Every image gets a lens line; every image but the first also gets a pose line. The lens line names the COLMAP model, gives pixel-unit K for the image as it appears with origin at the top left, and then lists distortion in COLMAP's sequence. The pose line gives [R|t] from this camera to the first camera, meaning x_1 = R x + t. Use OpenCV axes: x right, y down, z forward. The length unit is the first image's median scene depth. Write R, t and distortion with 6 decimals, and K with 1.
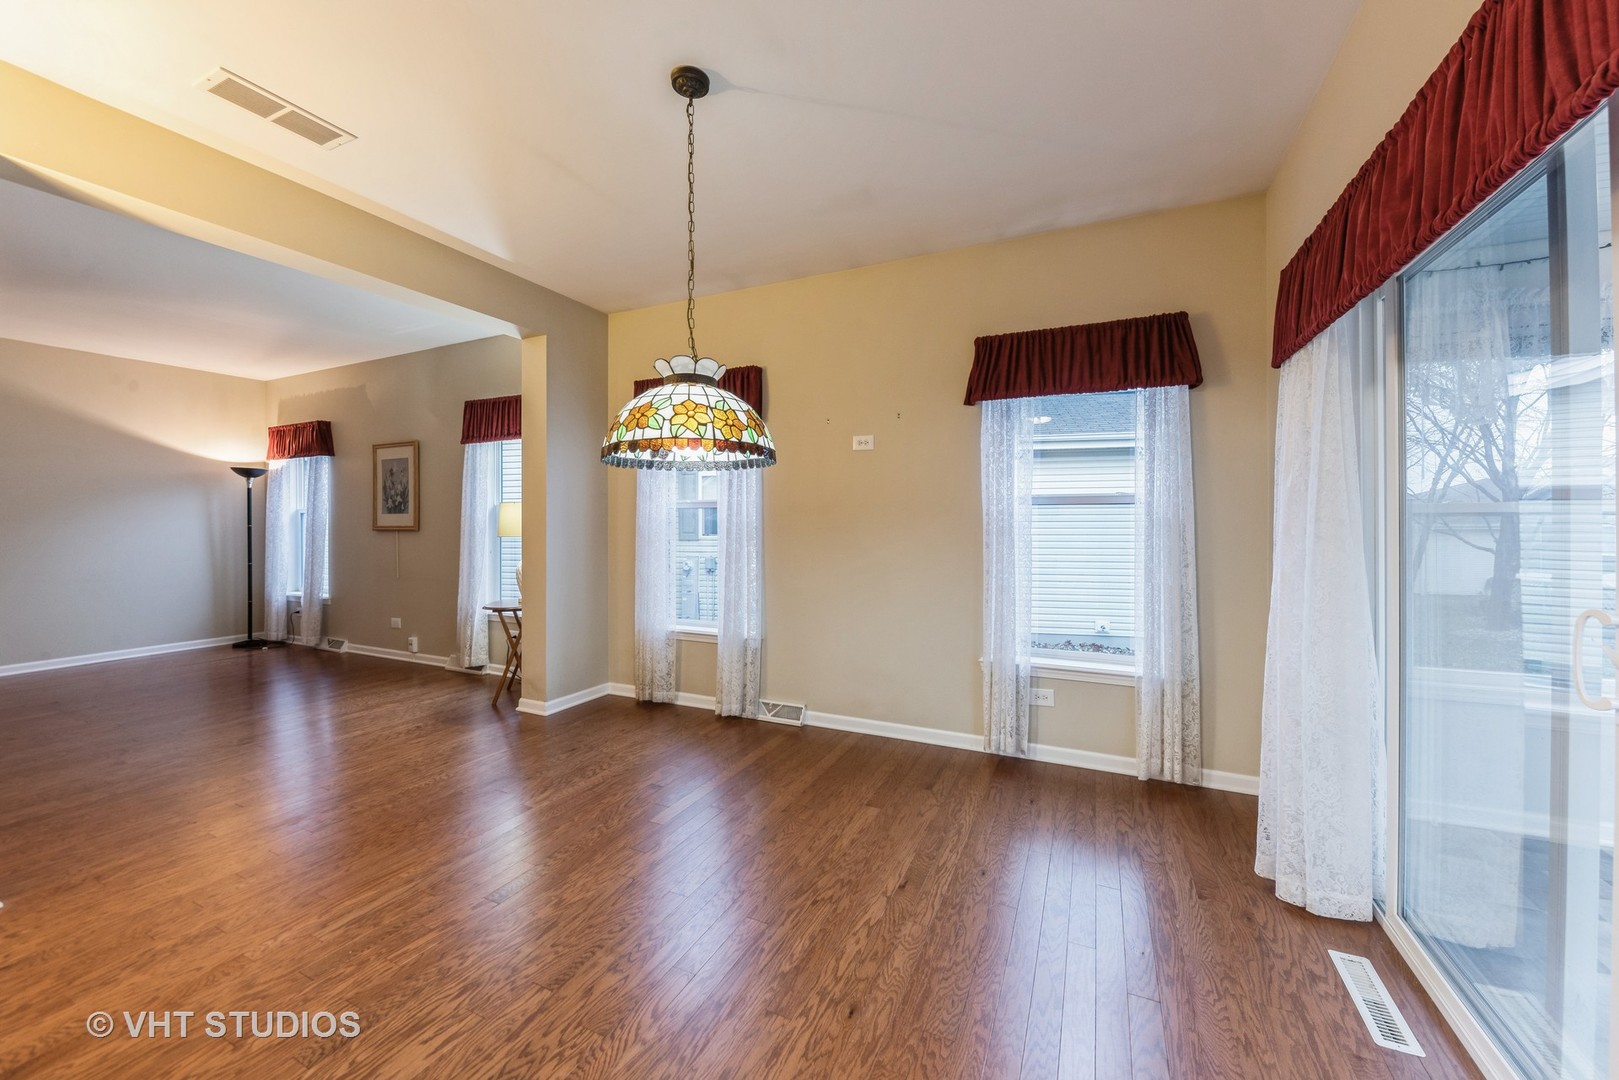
lens RADIAL K [[609.5, 0, 812.5], [0, 609.5, 523.8], [0, 0, 1]] dist [-0.000370, -0.000022]
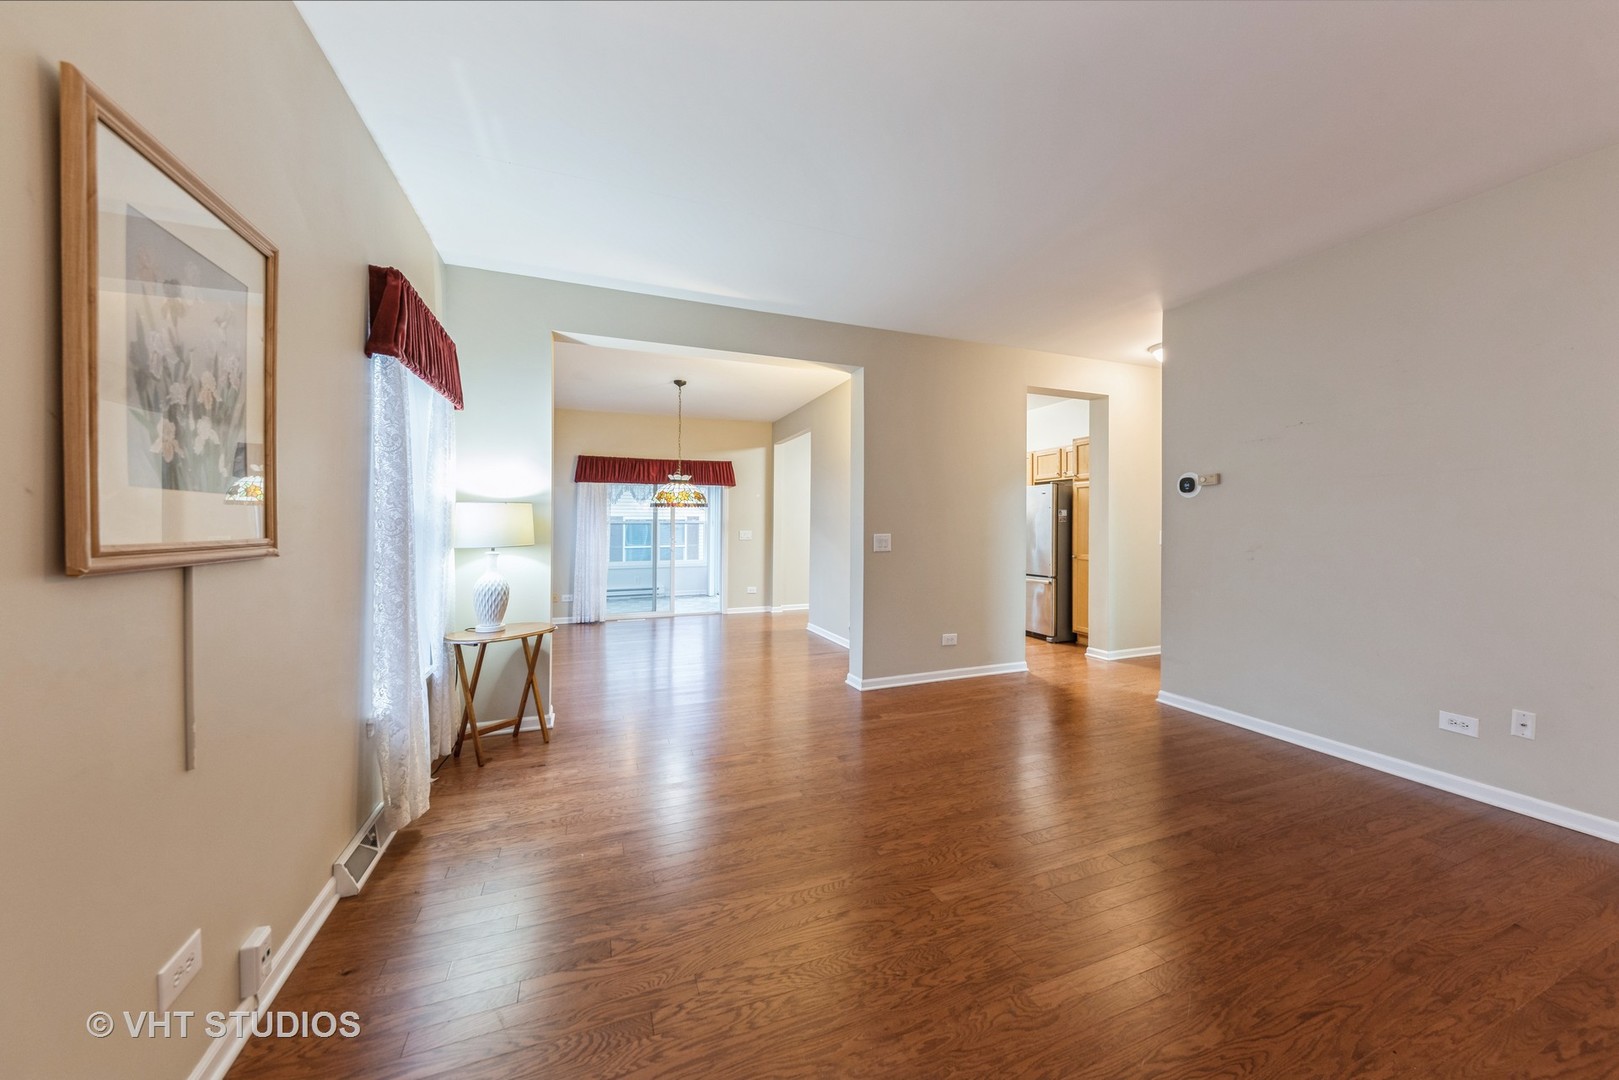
lens RADIAL K [[578.6, 0, 810.7], [0, 578.6, 533.4], [0, 0, 1]] dist [-0.001724, -0.000212]
pose [[-0.726437, -0.008707, 0.687178, -0.996896], [0.002153, 0.999886, 0.014946, -0.003647], [-0.687230, 0.012337, -0.726335, 0.994270]]
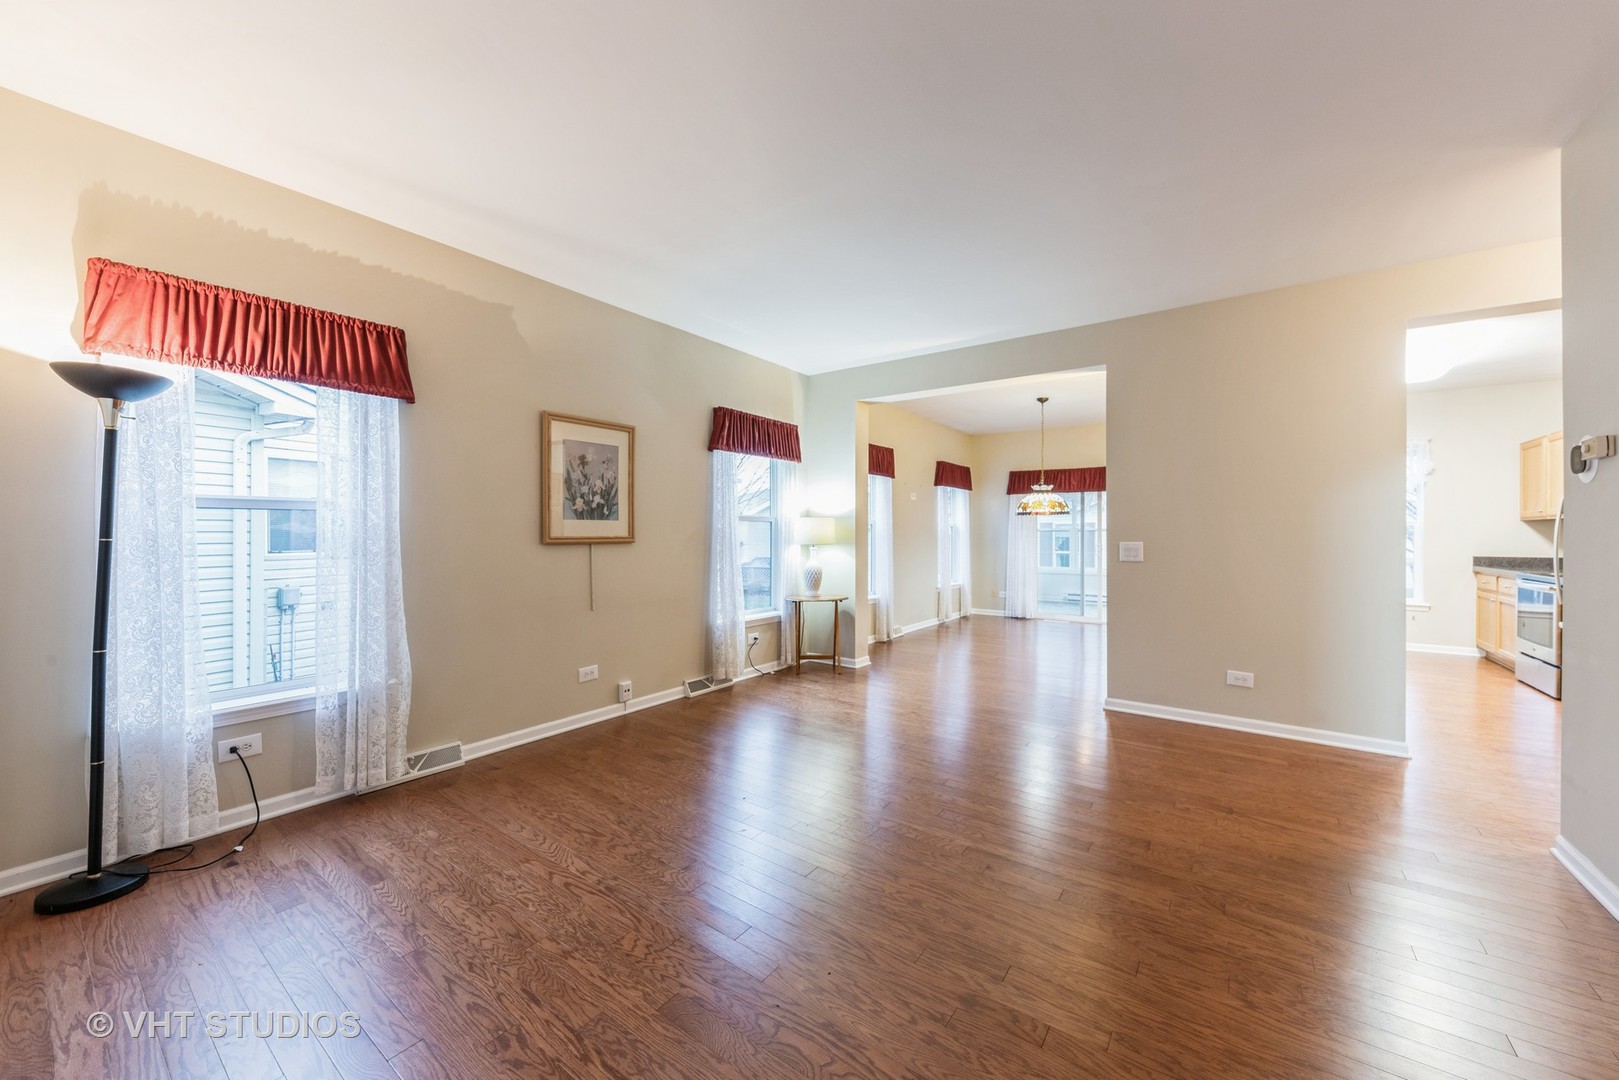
lens RADIAL K [[577.8, 0, 818.8], [0, 577.8, 533.4], [0, 0, 1]] dist [0.000007, 0.000014]
pose [[0.190167, -0.001274, 0.981751, -1.293417], [-0.001564, 0.999997, 0.001600, -0.001918], [-0.981750, -0.001840, 0.190165, 0.606152]]
